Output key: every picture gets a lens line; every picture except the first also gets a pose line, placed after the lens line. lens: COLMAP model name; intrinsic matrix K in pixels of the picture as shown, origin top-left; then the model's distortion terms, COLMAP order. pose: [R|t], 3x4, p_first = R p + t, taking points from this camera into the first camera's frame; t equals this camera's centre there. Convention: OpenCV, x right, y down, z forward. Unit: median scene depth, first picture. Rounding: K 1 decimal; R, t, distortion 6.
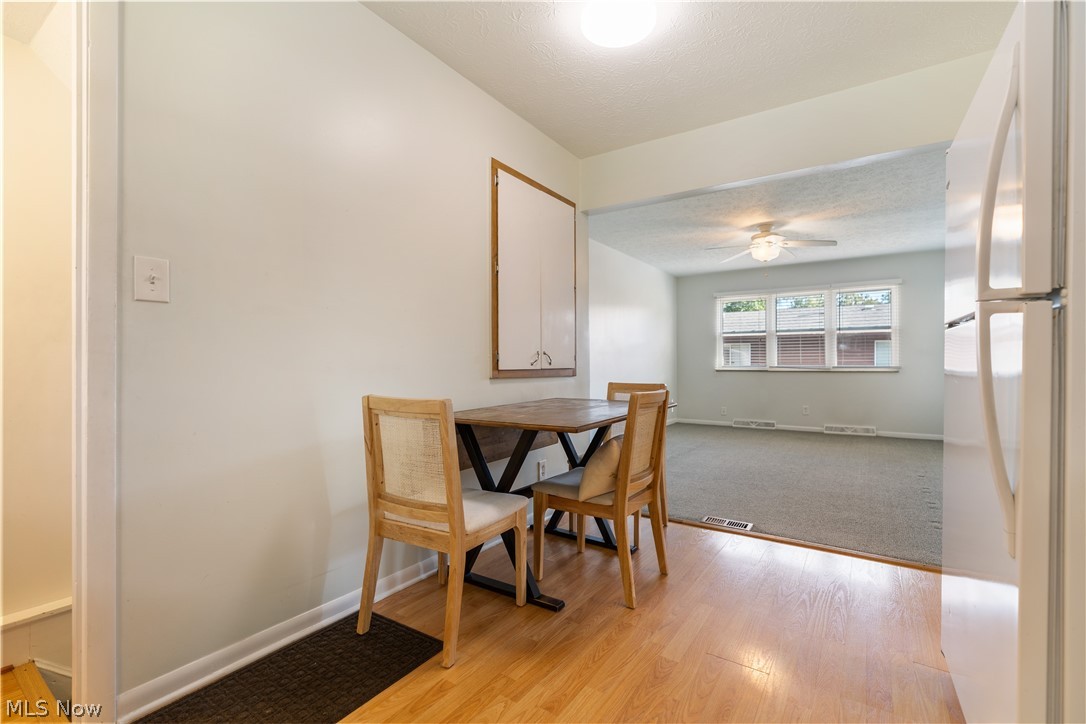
lens RADIAL K [[491.2, 0, 539.5], [0, 491.2, 362.1], [0, 0, 1]] dist [-0.002785, 0.002249]
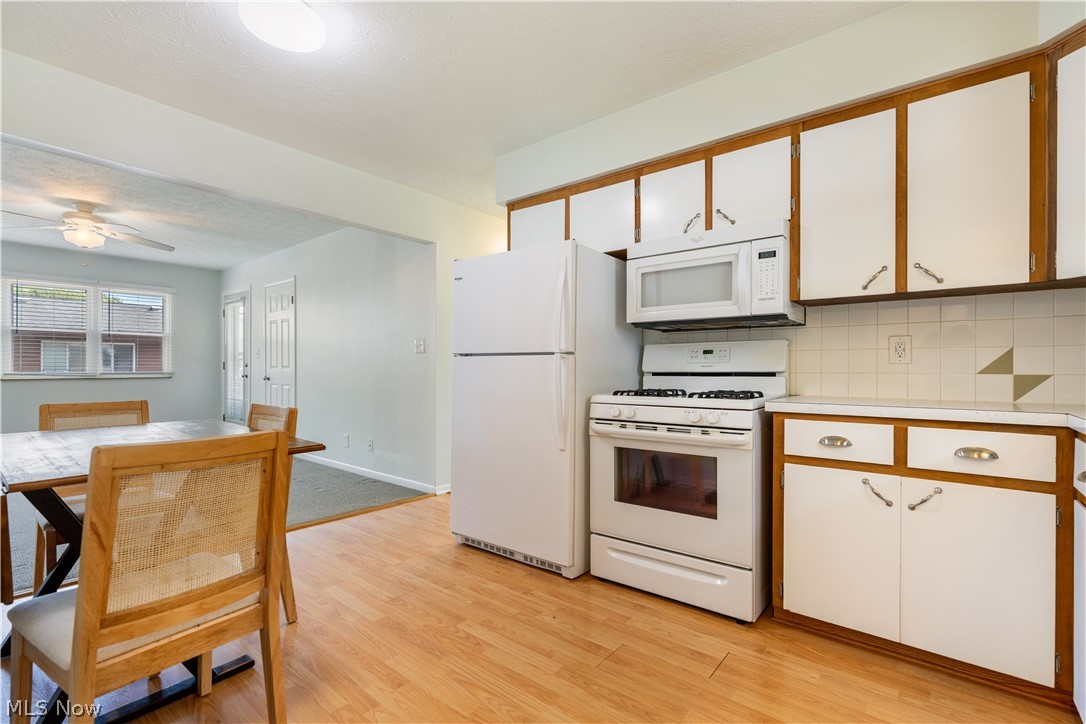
lens RADIAL K [[491.2, 0, 538.8], [0, 491.2, 367.0], [0, 0, 1]] dist [-0.002785, 0.002249]
pose [[0.093576, 0.000137, 0.995612, -0.223067], [-0.005149, 0.999987, 0.000347, -0.006308], [-0.995599, -0.005158, 0.093576, 0.119890]]
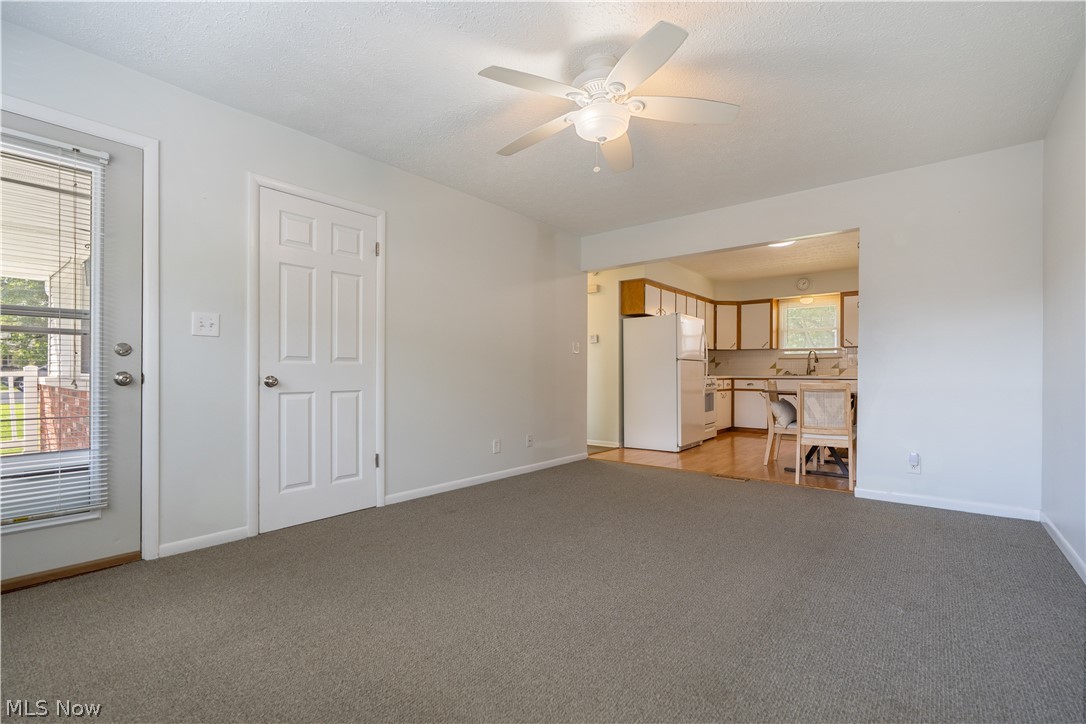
lens RADIAL K [[491.2, 0, 545.1], [0, 491.2, 372.8], [0, 0, 1]] dist [-0.002785, 0.002249]
pose [[-0.996771, -0.004044, 0.080192, 0.360547], [-0.004075, 0.999992, -0.000216, 0.008455], [-0.080191, -0.000542, -0.996779, 1.110820]]
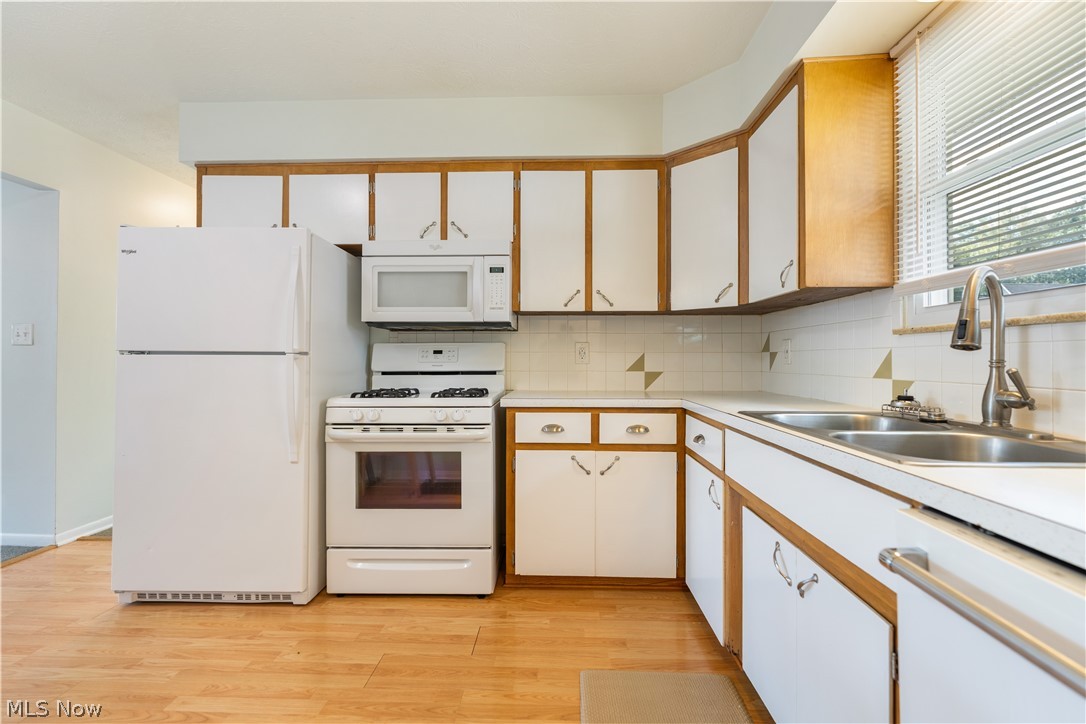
lens RADIAL K [[491.2, 0, 539.9], [0, 491.2, 353.2], [0, 0, 1]] dist [-0.002785, 0.002249]
pose [[-0.528590, 0.004969, 0.848863, -0.220099], [-0.006237, 0.999933, -0.009737, -0.014236], [-0.848855, -0.010441, -0.528523, 0.168324]]
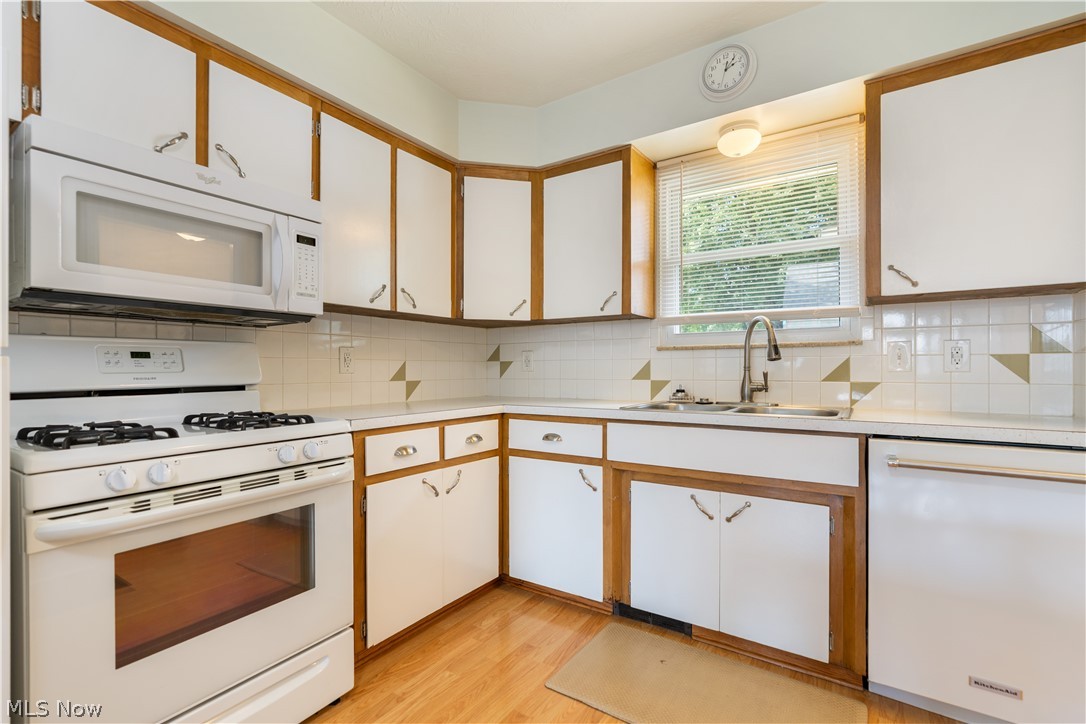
lens RADIAL K [[491.2, 0, 543.9], [0, 491.2, 369.4], [0, 0, 1]] dist [-0.002785, 0.002249]
pose [[-0.999928, -0.000216, -0.012005, -0.014525], [-0.000175, 0.999994, -0.003432, -0.011102], [0.012006, -0.003430, -0.999922, 0.261493]]
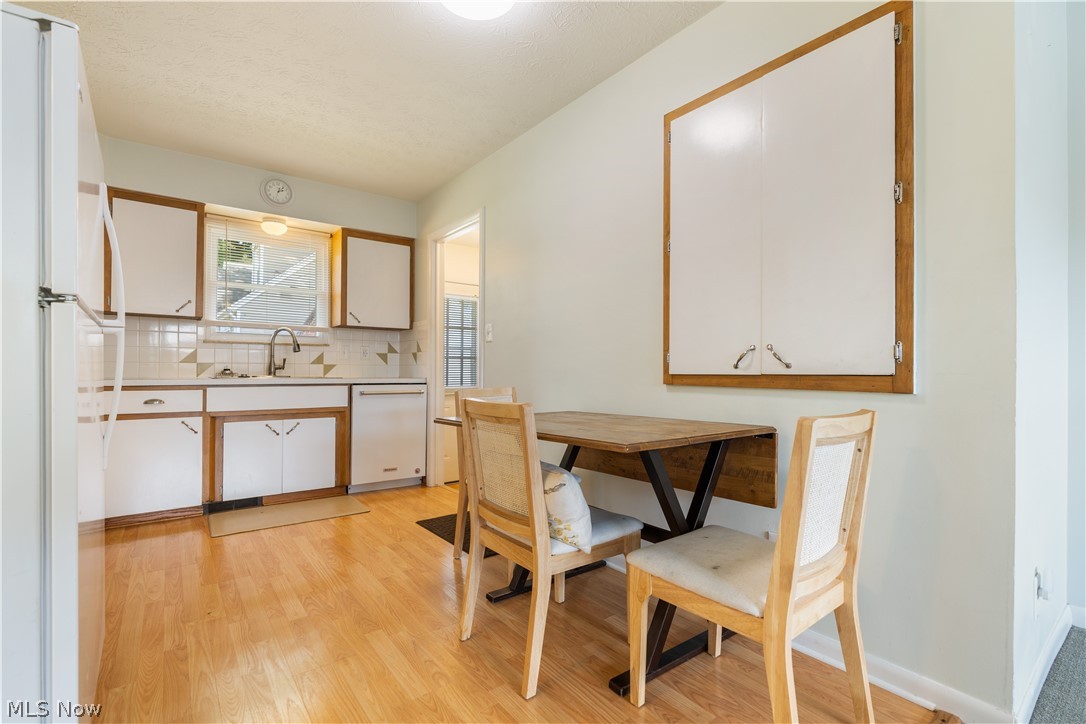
lens RADIAL K [[491.2, 0, 542.4], [0, 491.2, 368.4], [0, 0, 1]] dist [-0.002785, 0.002249]
pose [[-0.318478, -0.008357, -0.947894, 0.288956], [-0.002081, 0.999965, -0.008117, 0.005320], [0.947928, -0.000612, -0.318484, 0.415027]]
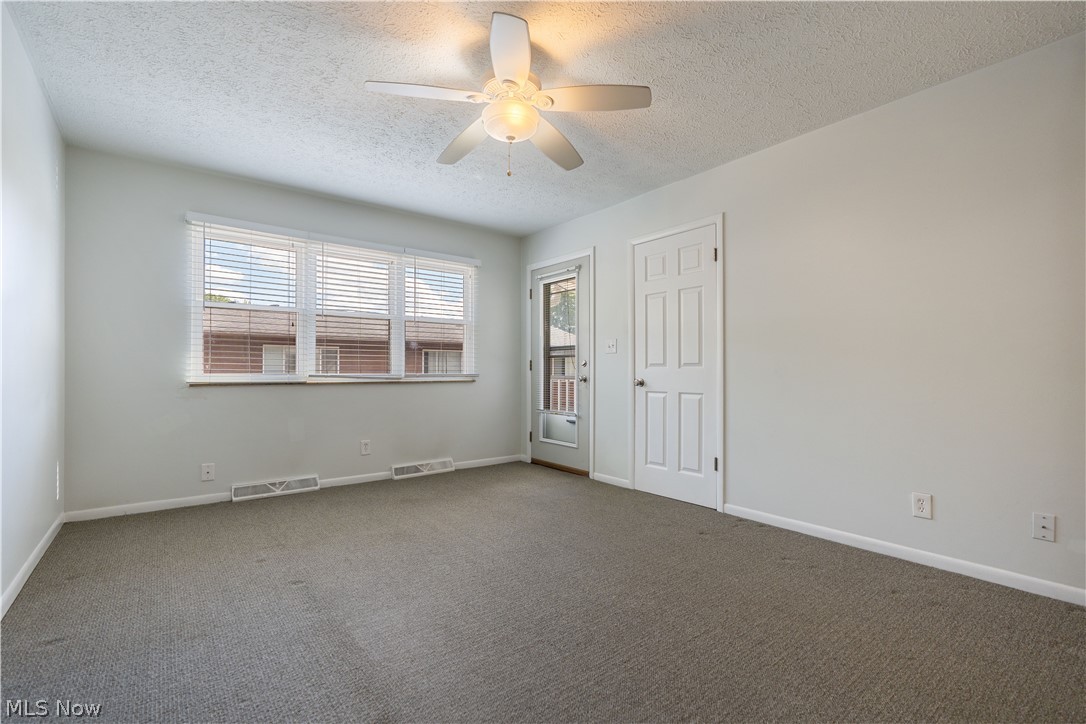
lens RADIAL K [[491.2, 0, 544.2], [0, 491.2, 368.7], [0, 0, 1]] dist [-0.002785, 0.002249]
pose [[0.303603, 0.005586, 0.952782, 0.032243], [-0.003656, 0.999982, -0.004698, 0.003414], [-0.952792, -0.002057, 0.303618, 0.634282]]
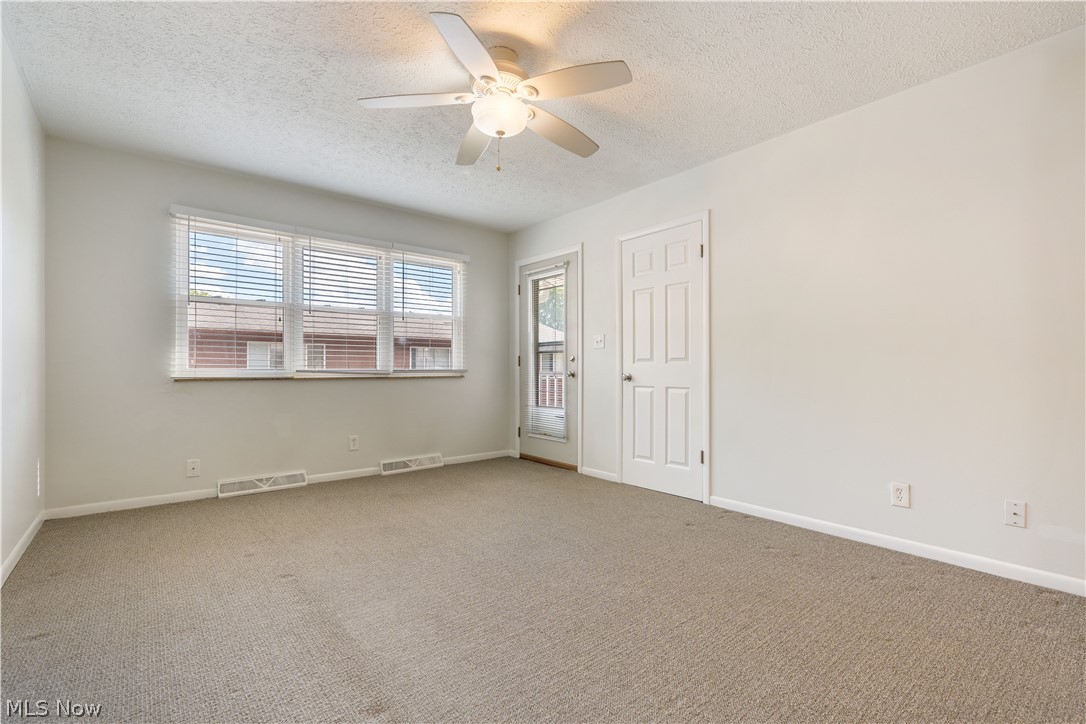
lens RADIAL K [[491.2, 0, 544.4], [0, 491.2, 367.2], [0, 0, 1]] dist [-0.002785, 0.002249]
pose [[0.279010, 0.003503, 0.960282, 0.028229], [-0.002750, 0.999992, -0.002849, 0.006594], [-0.960284, -0.001846, 0.279018, 0.634477]]
